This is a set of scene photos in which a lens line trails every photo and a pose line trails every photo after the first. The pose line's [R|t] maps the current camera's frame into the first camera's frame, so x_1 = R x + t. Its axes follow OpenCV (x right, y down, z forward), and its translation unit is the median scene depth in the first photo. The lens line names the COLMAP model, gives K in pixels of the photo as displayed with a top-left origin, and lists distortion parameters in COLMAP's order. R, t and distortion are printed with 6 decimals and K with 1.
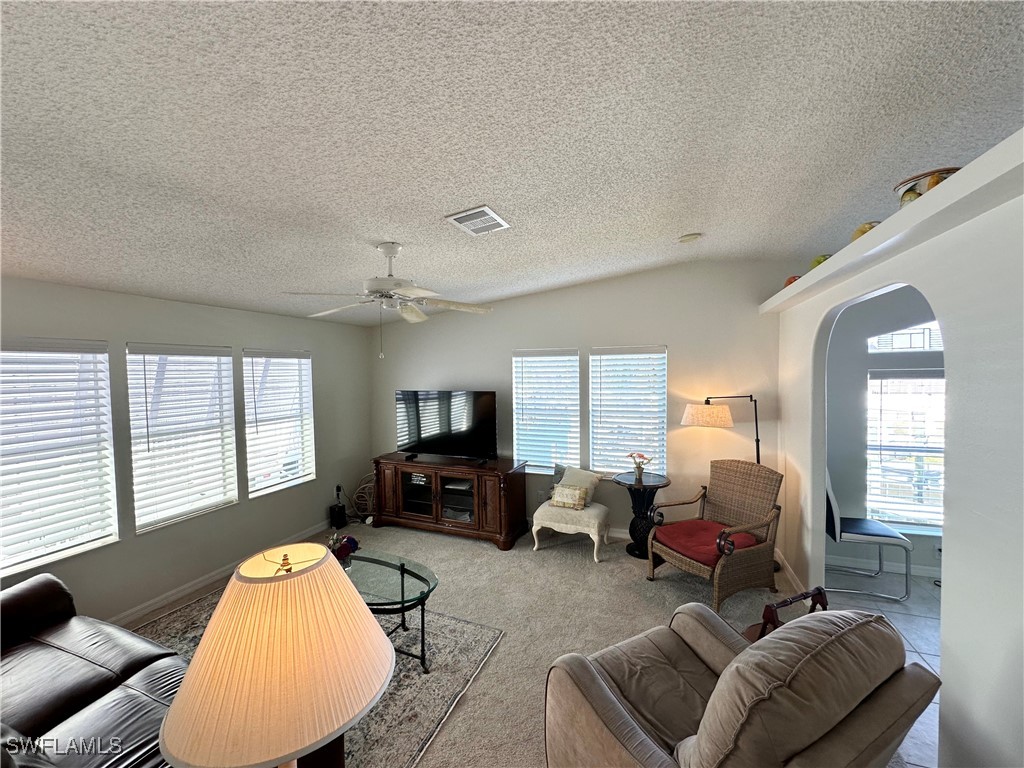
lens RADIAL K [[406.5, 0, 512.9], [0, 406.5, 384.2], [0, 0, 1]] dist [0.000535, 0.000015]
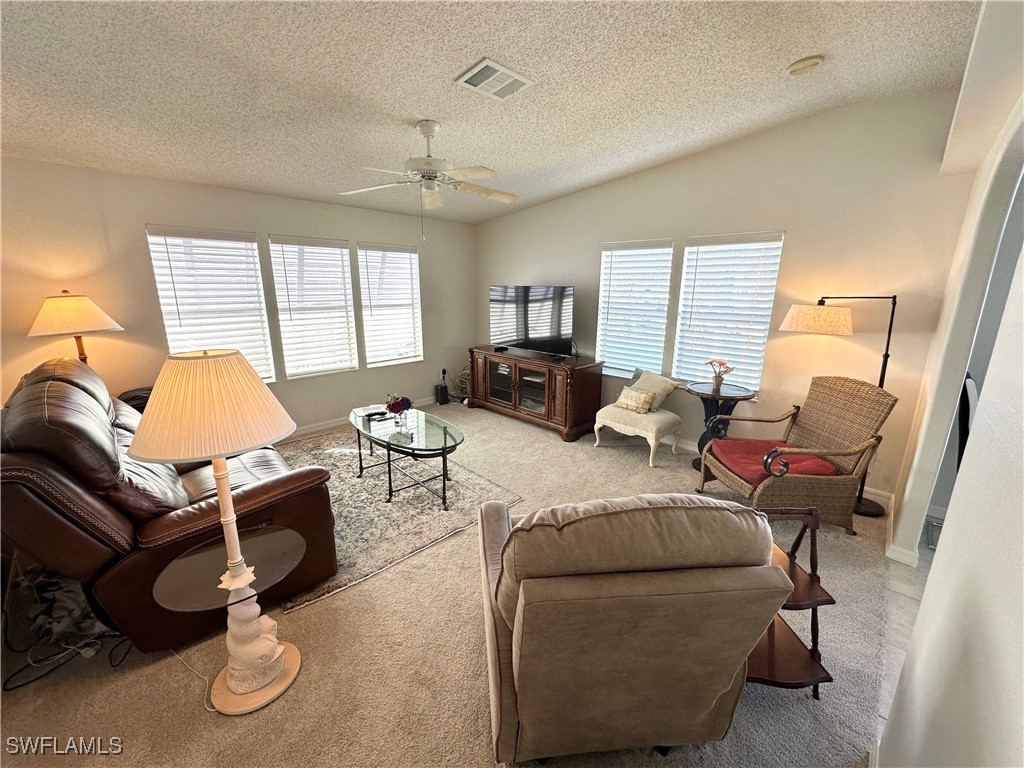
lens RADIAL K [[406.5, 0, 511.3], [0, 406.5, 382.1], [0, 0, 1]] dist [0.000535, 0.000015]
pose [[0.922375, 0.110527, -0.370147, 0.222847], [-0.032458, 0.976980, 0.210846, 0.044729], [0.384930, -0.182465, 0.904729, 0.028870]]
